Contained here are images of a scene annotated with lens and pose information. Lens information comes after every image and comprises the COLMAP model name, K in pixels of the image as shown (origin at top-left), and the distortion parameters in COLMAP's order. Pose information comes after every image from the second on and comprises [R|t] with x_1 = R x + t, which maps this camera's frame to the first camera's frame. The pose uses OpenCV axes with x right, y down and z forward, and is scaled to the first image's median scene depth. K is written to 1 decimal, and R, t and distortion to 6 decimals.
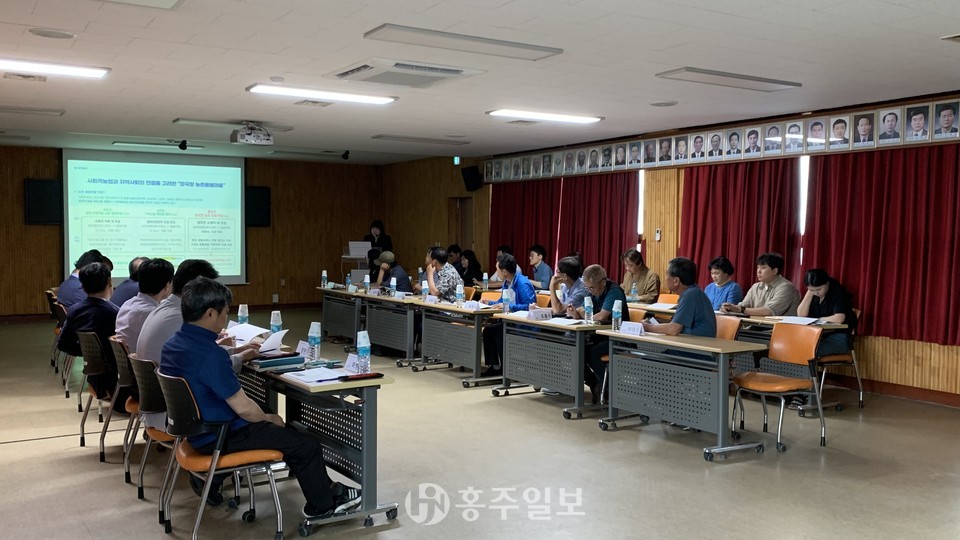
lens RADIAL K [[868.9, 0, 480.2], [0, 868.9, 278.4], [0, 0, 1]] dist [0.063644, 0.000000]
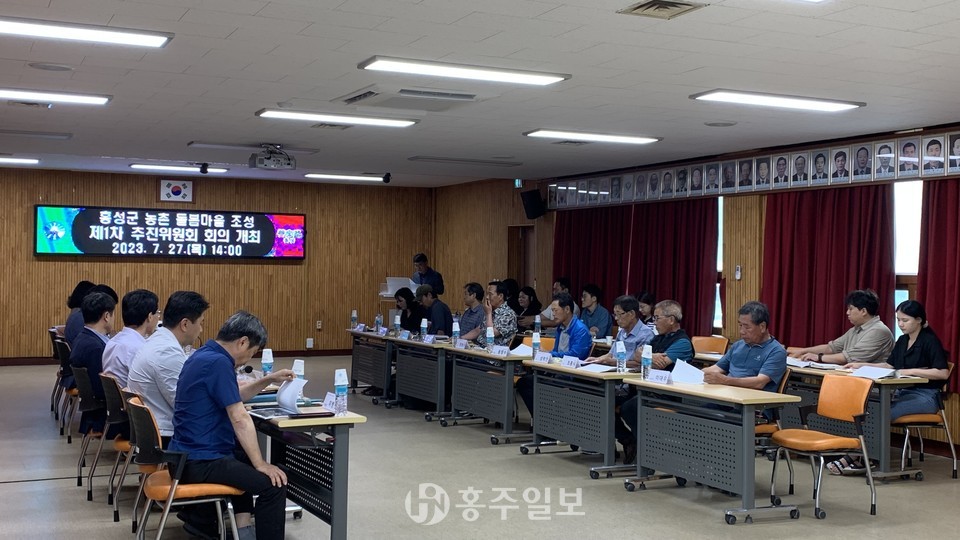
lens RADIAL K [[1140.5, 0, 480.8], [0, 1140.5, 265.0], [0, 0, 1]] dist [0.066788, 0.000000]
pose [[0.992938, 0.007276, -0.118408, 0.094470], [-0.013773, 0.998438, -0.054148, 0.006584], [0.117830, 0.055396, 0.991487, -0.140852]]
